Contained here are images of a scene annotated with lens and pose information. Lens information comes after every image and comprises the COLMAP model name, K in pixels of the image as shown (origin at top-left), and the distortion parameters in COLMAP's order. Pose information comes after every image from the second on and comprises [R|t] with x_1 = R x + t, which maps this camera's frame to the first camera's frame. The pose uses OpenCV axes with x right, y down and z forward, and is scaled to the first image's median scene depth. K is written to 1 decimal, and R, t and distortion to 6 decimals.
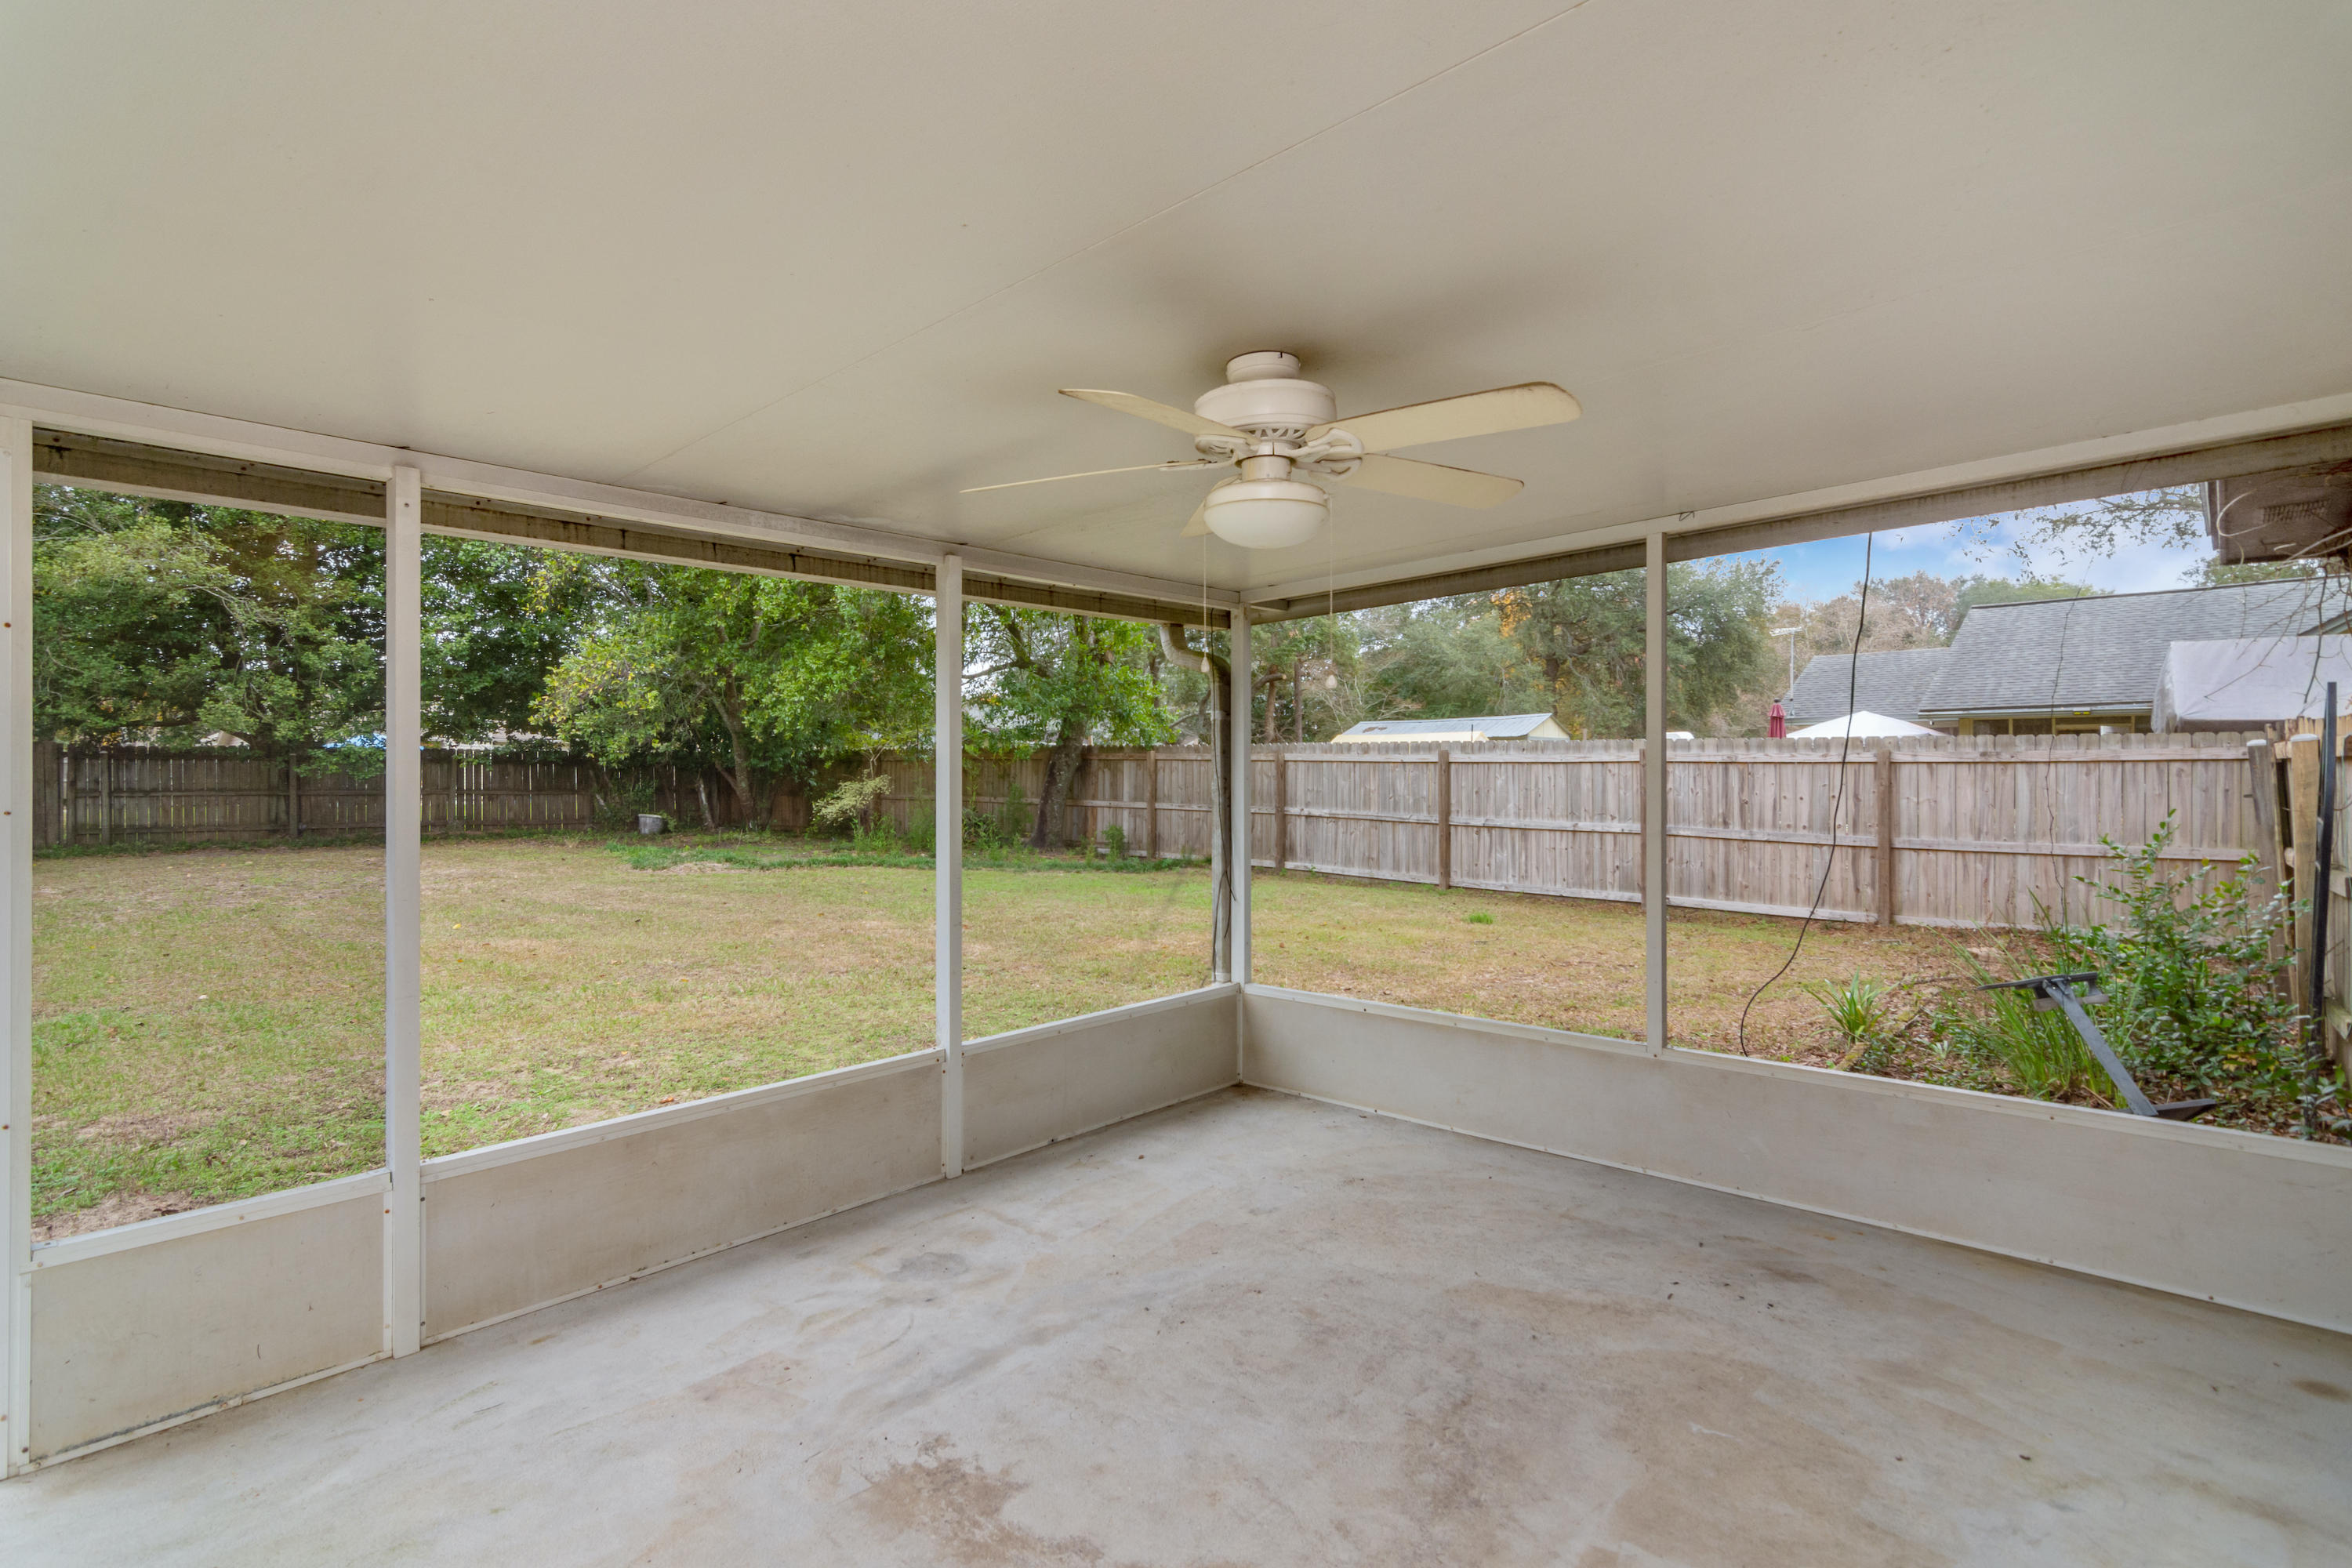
lens RADIAL K [[1133.2, 0, 1170.9], [0, 1133.2, 779.8], [0, 0, 1]] dist [-0.006123, 0.003573]
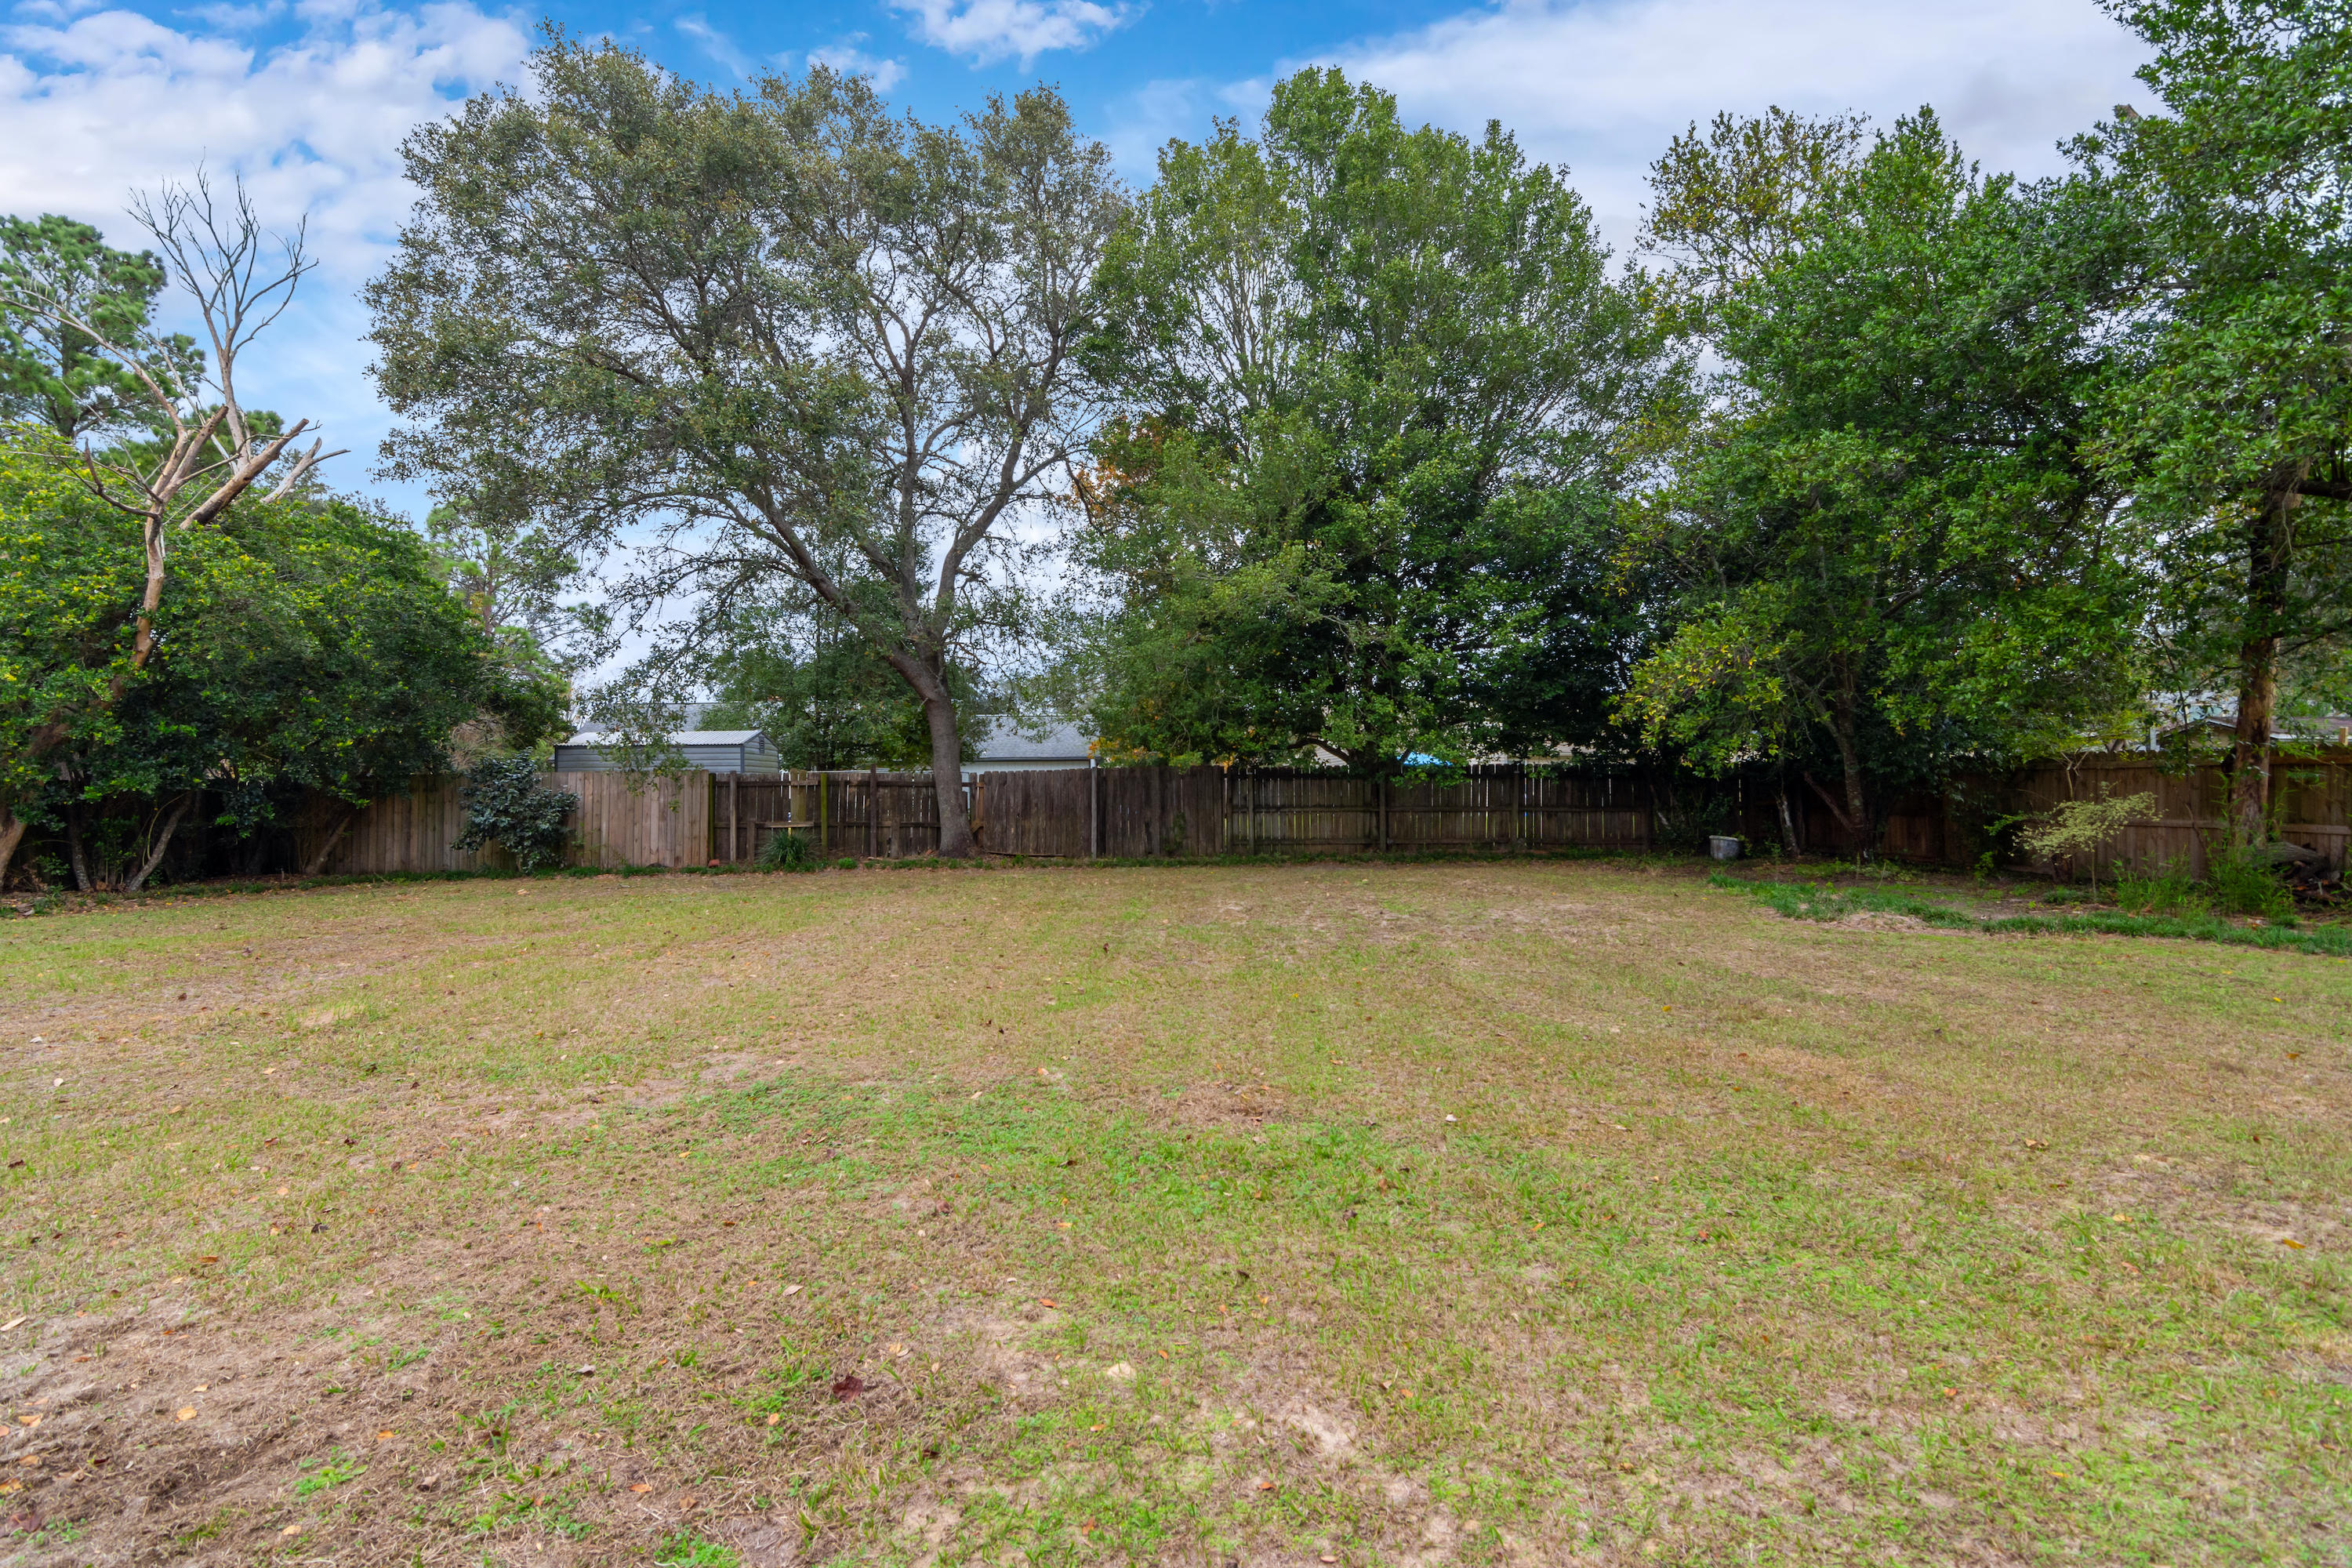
lens RADIAL K [[1133.2, 0, 1188.8], [0, 1133.2, 790.5], [0, 0, 1]] dist [-0.006123, 0.003573]
pose [[0.691639, -0.006004, -0.722218, -0.158111], [0.003319, 0.999981, -0.005135, -0.000953], [0.722236, 0.001155, 0.691646, 0.161314]]
